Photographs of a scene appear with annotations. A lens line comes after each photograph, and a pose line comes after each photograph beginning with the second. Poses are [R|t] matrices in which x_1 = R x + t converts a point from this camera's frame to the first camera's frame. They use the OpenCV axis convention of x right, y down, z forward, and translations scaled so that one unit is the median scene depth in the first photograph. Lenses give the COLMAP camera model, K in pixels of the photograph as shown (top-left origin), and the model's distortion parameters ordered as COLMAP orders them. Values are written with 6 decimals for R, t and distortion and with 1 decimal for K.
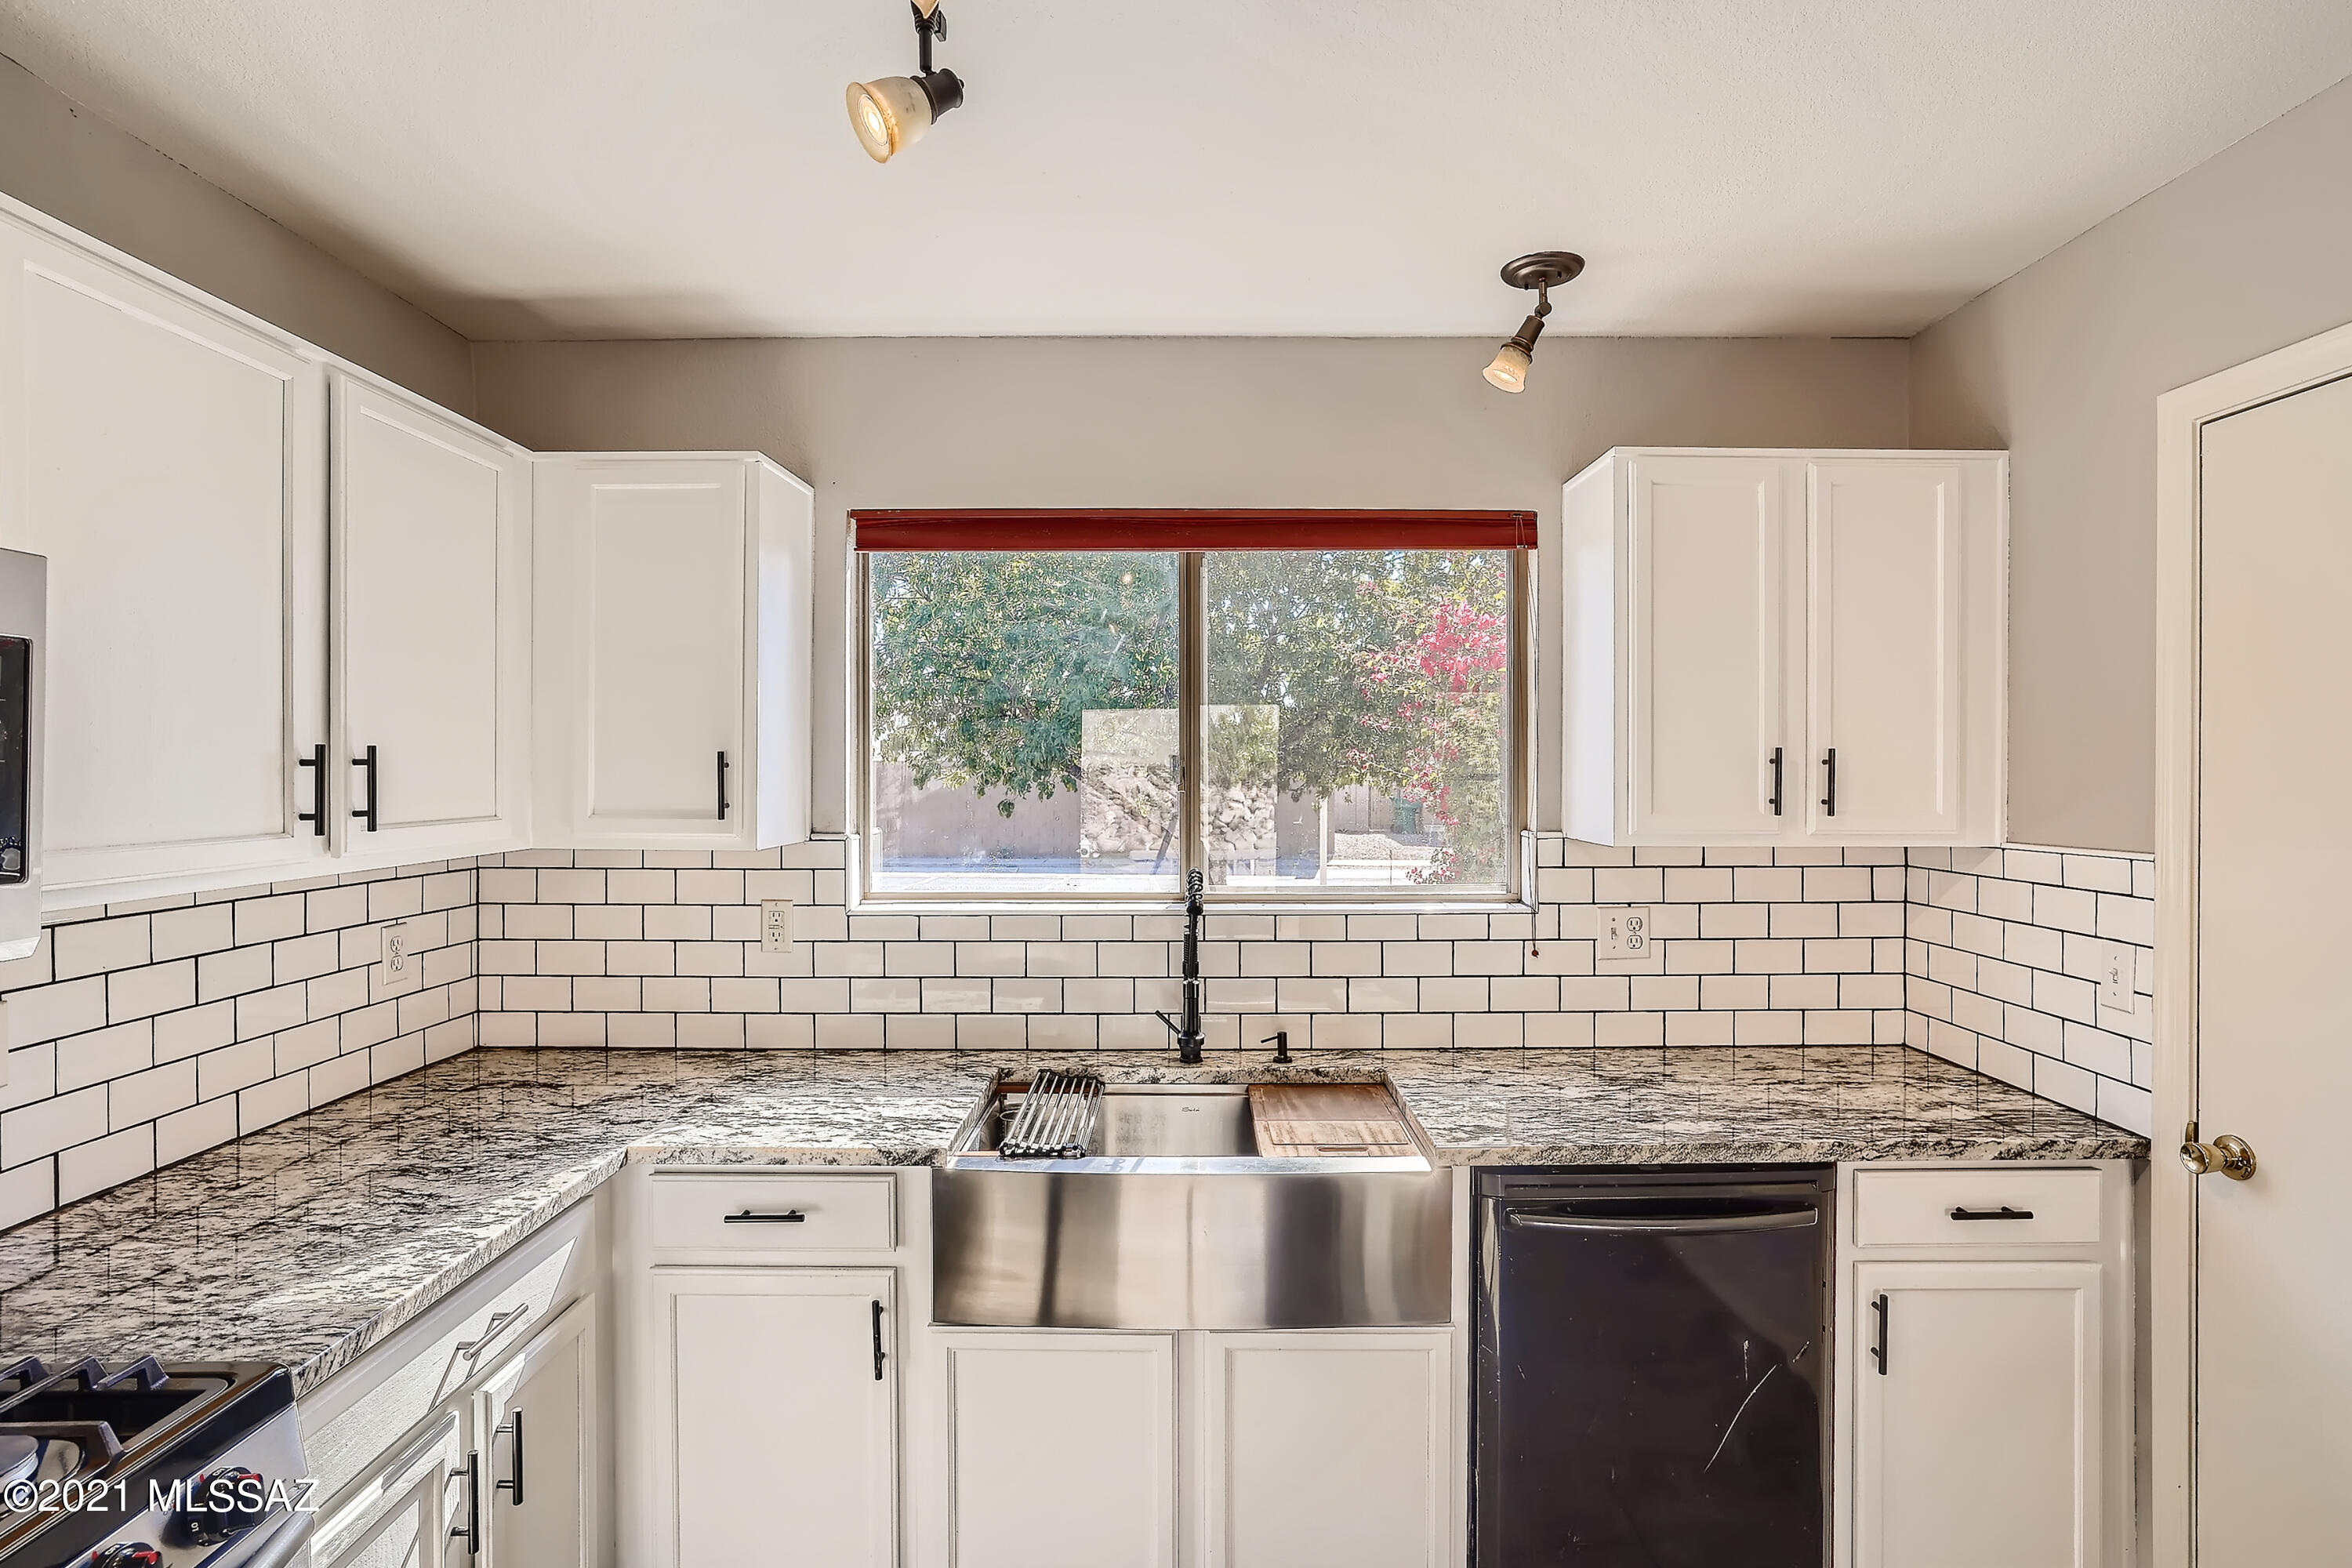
lens RADIAL K [[1171.8, 0, 1191.5], [0, 1171.8, 770.3], [0, 0, 1]] dist [-0.036580, 0.017989]
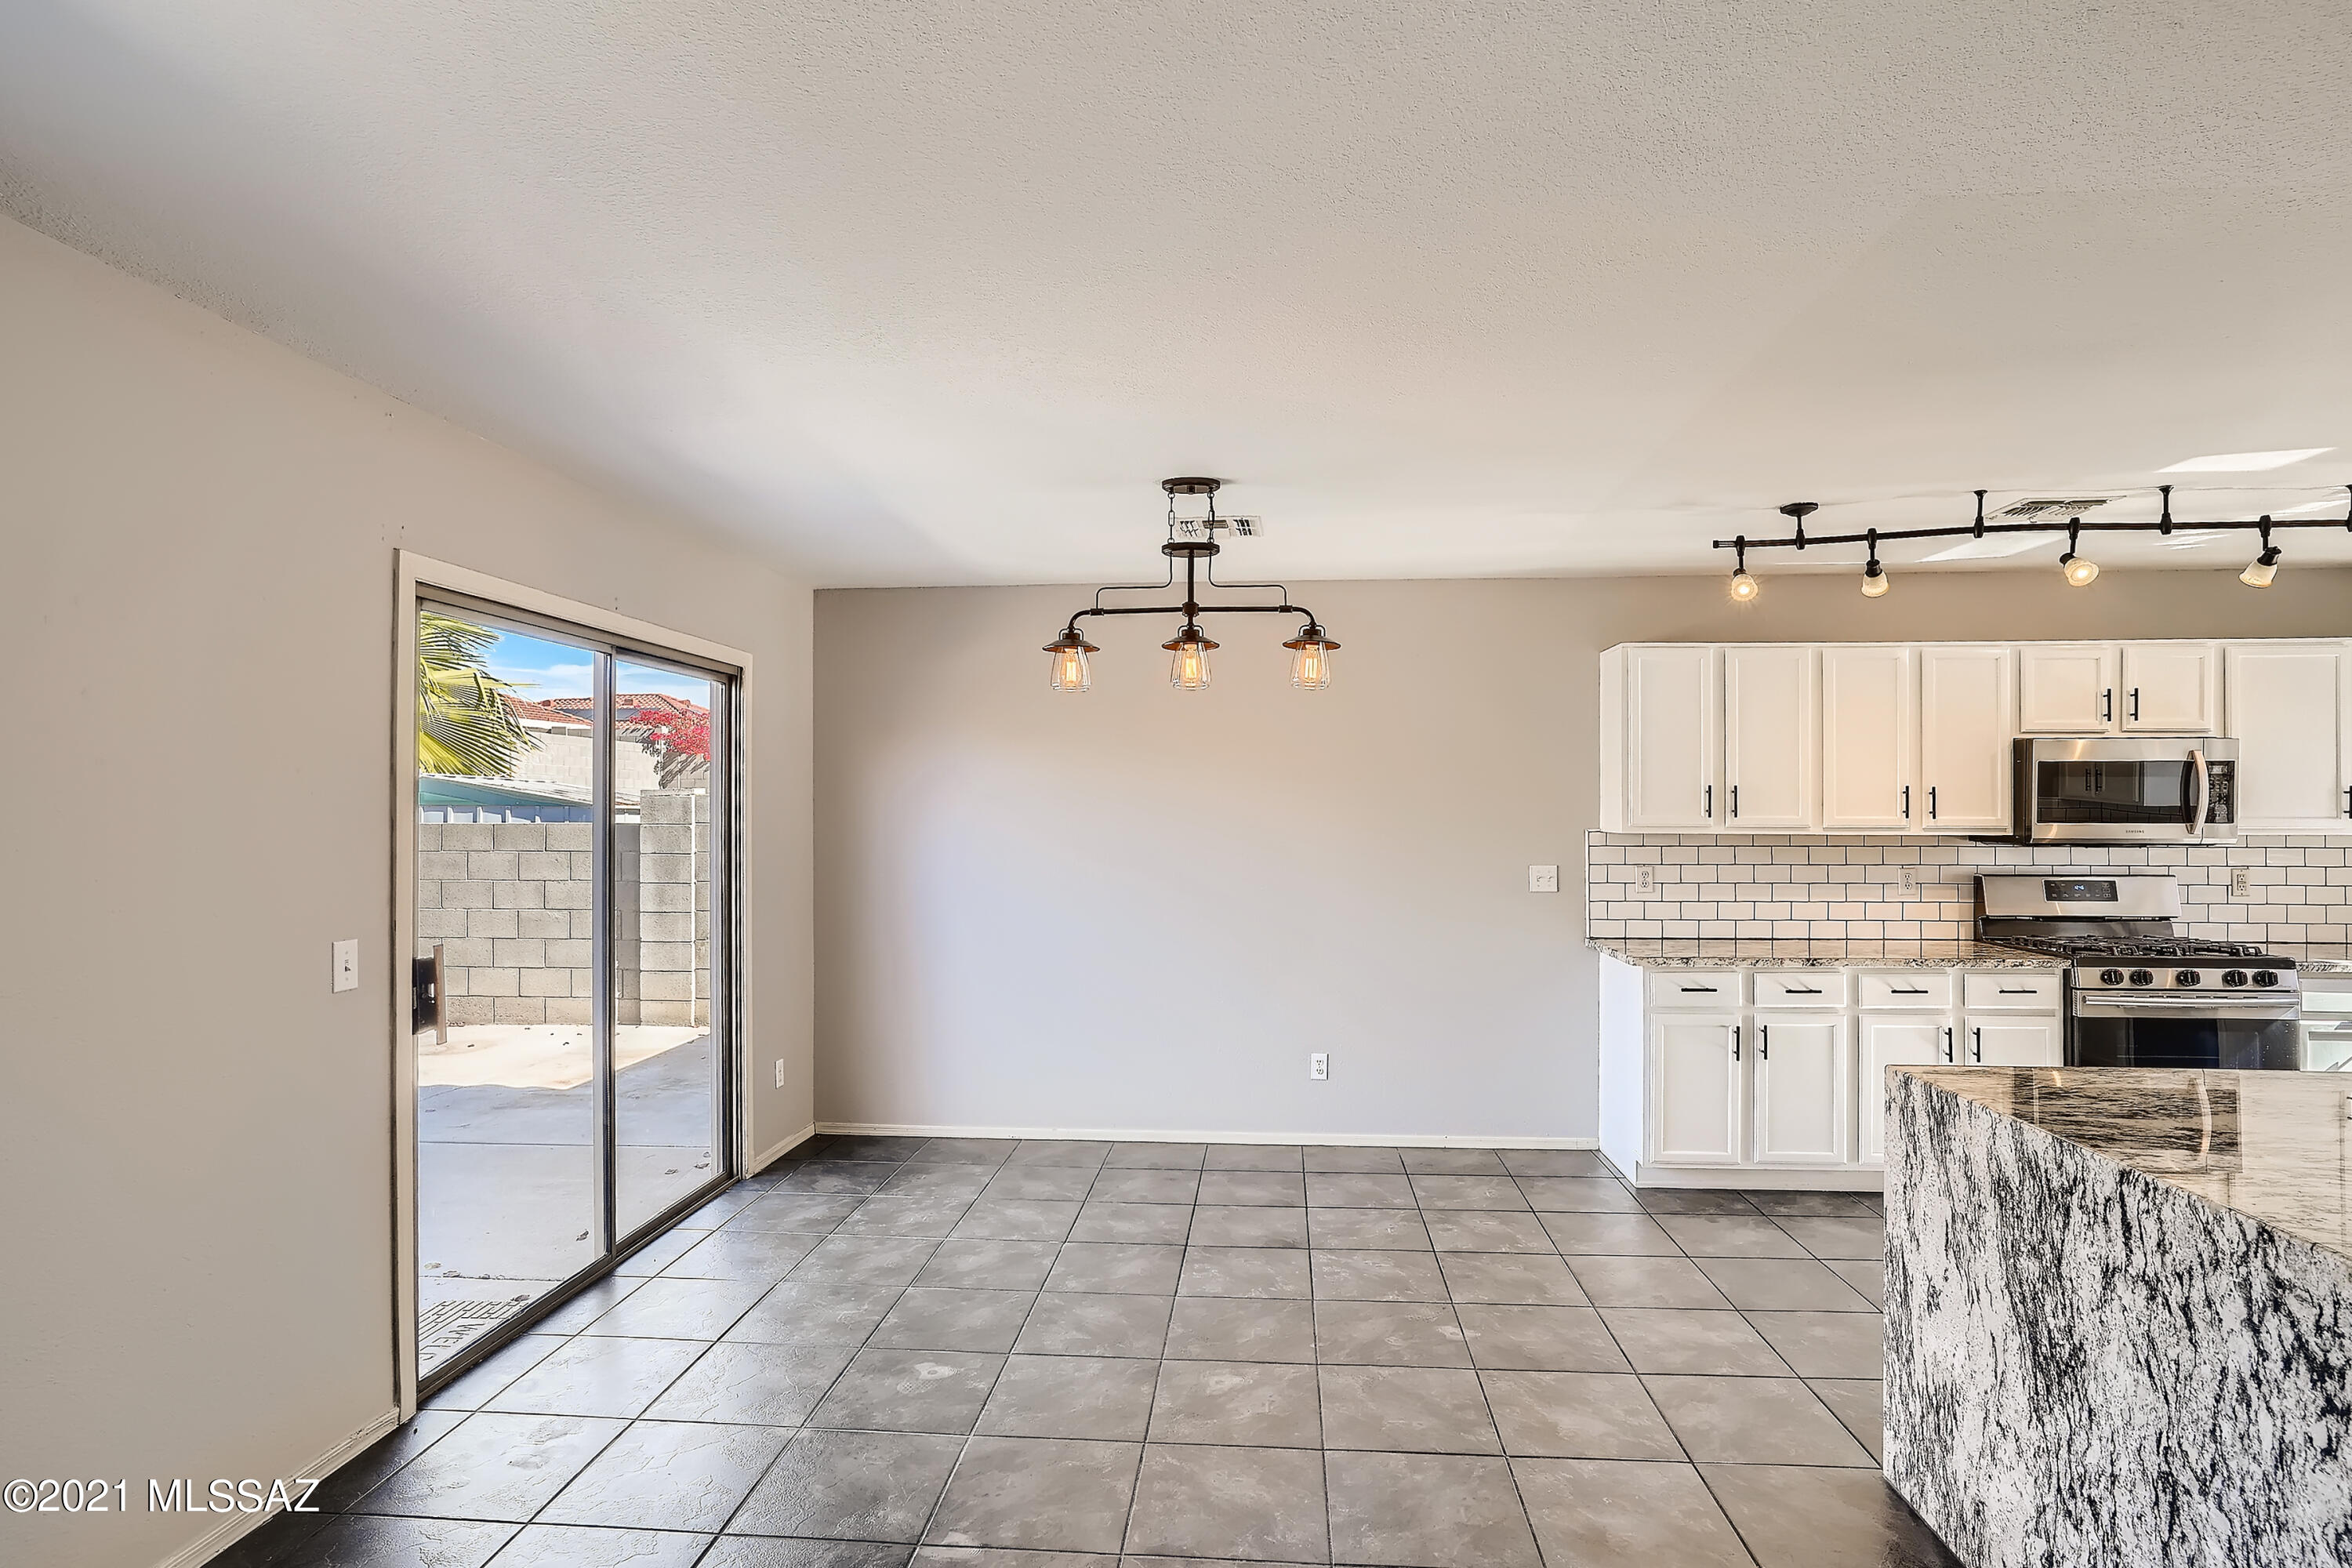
lens RADIAL K [[1171.8, 0, 1177.3], [0, 1171.8, 797.4], [0, 0, 1]] dist [-0.036580, 0.017989]
pose [[-0.081202, -0.007528, -0.996669, 1.816093], [-0.004682, 0.999963, -0.007172, 0.031450], [0.996687, 0.004084, -0.081235, -1.292205]]
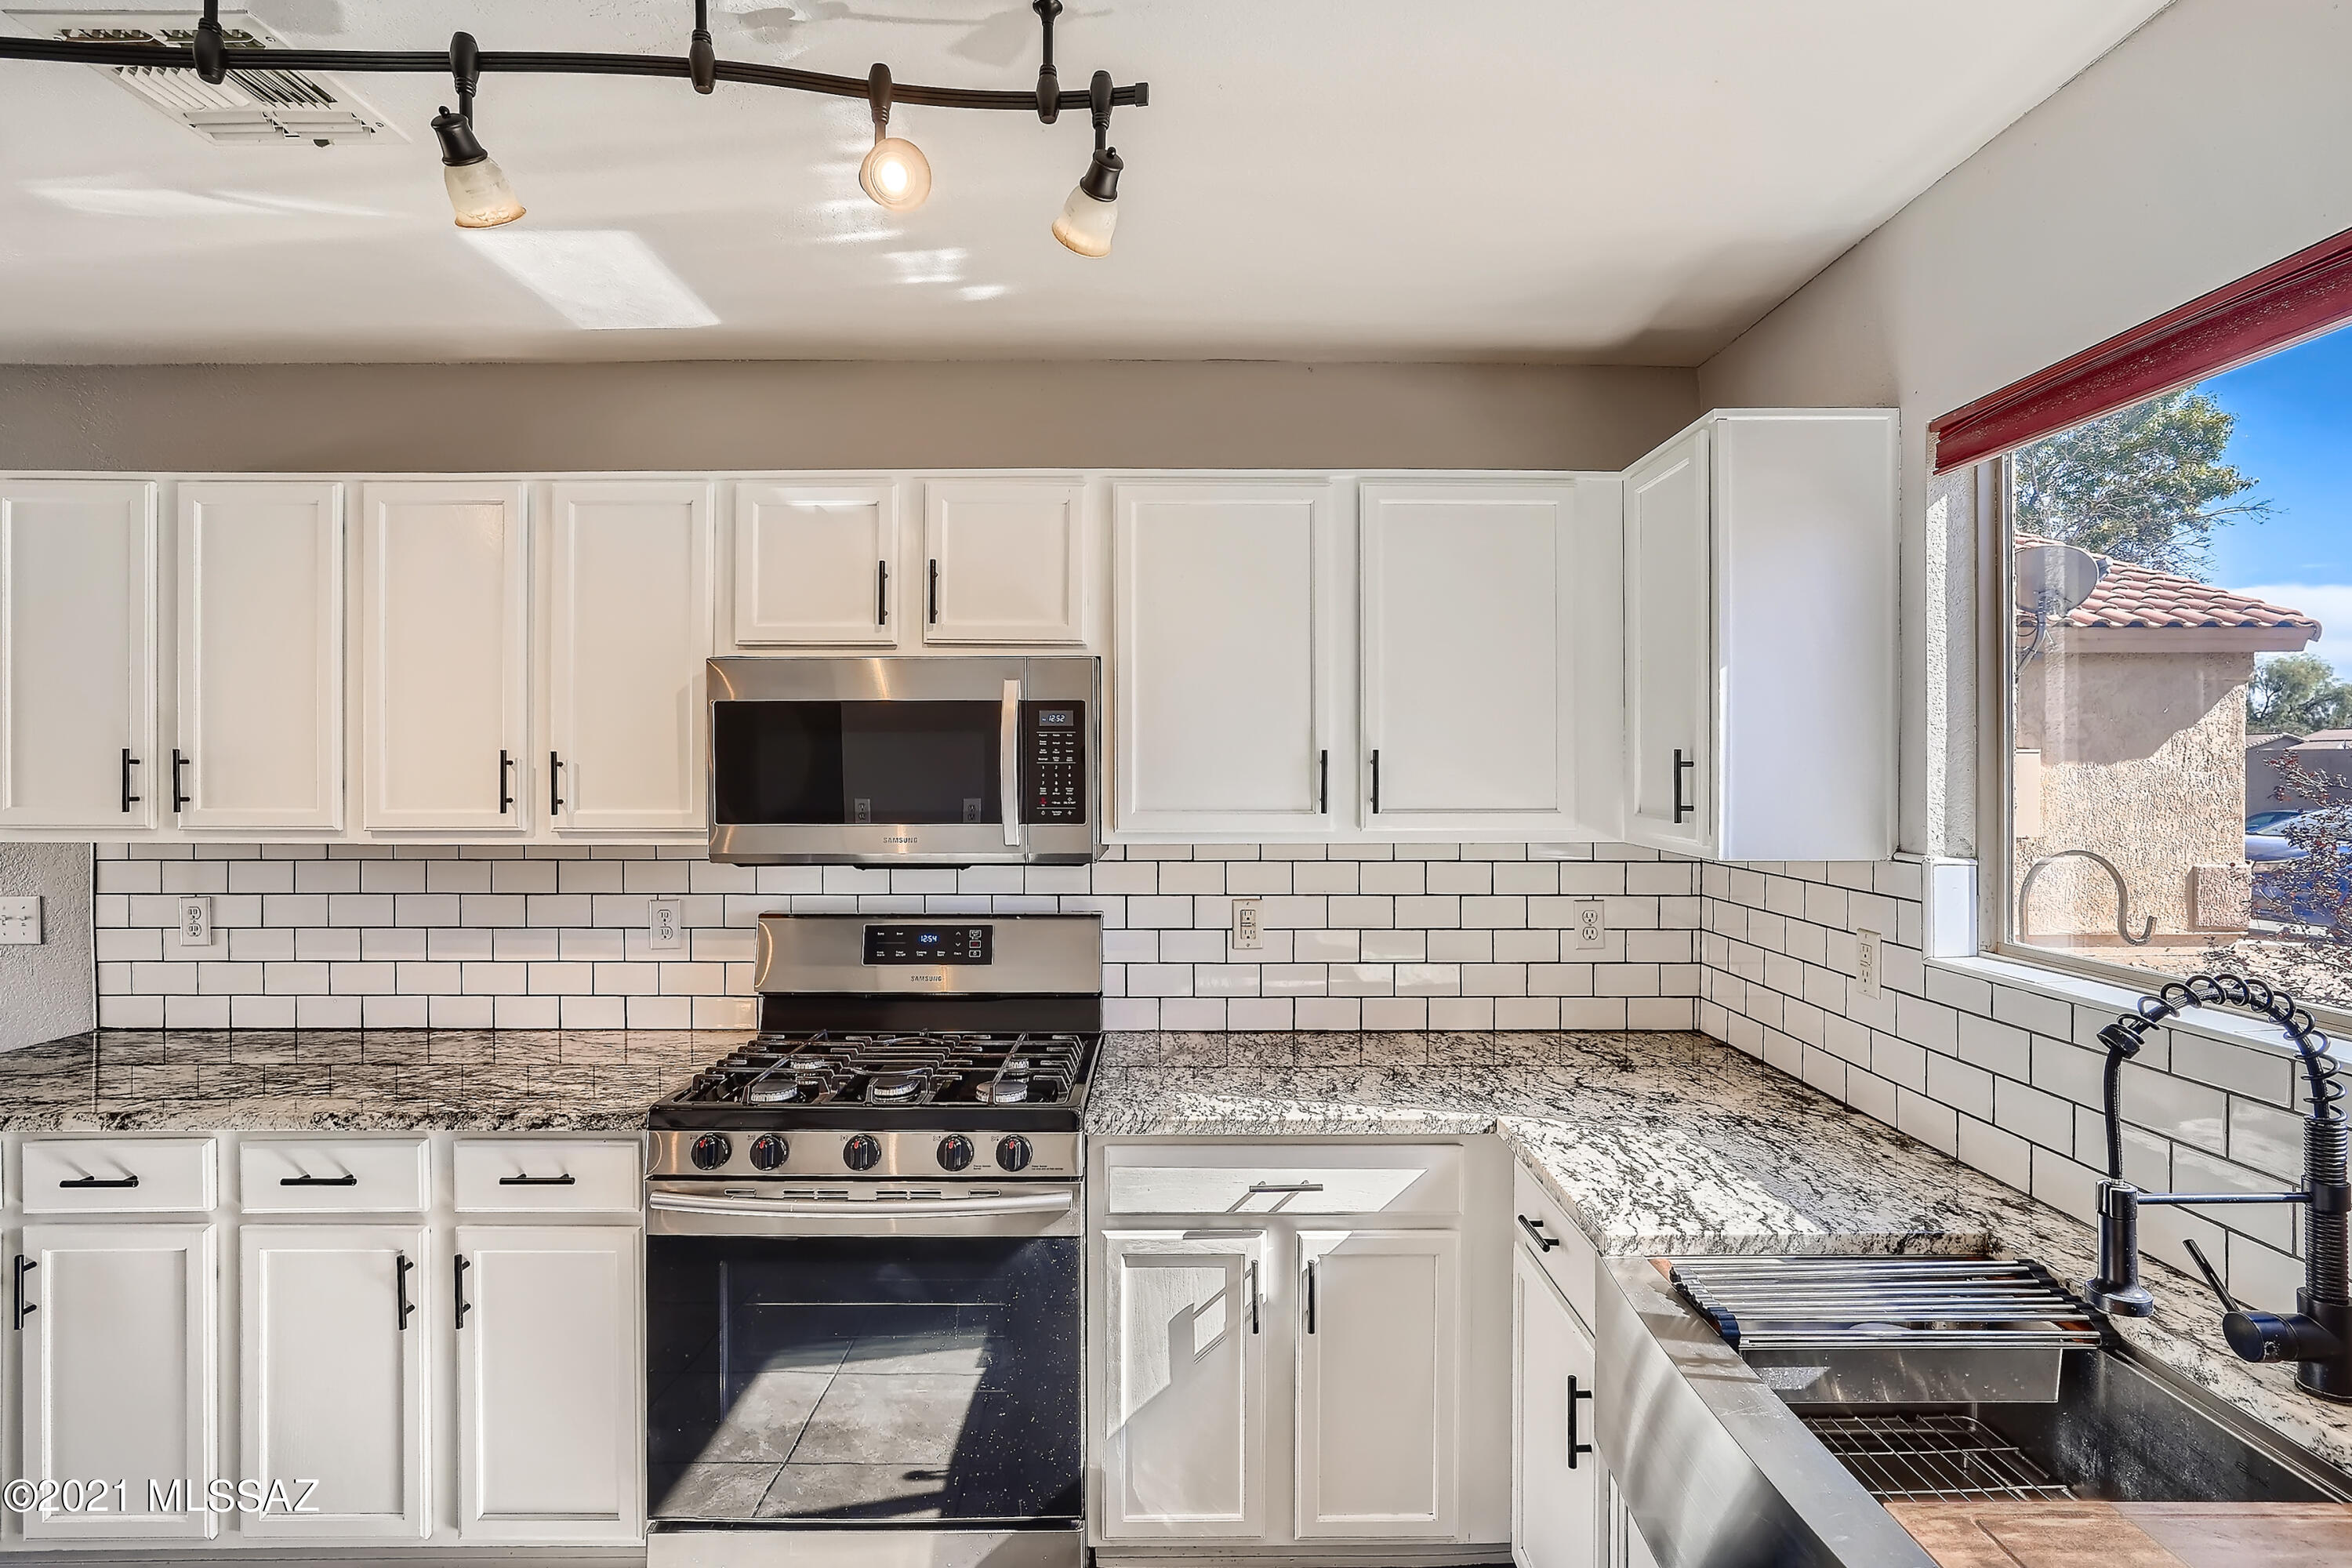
lens RADIAL K [[1171.8, 0, 1187.1], [0, 1171.8, 765.7], [0, 0, 1]] dist [-0.036580, 0.017989]
pose [[0.004024, -0.000580, -0.999992, 0.574747], [-0.004480, 0.999990, -0.000598, -0.001409], [0.999982, 0.004482, 0.004021, 0.675034]]
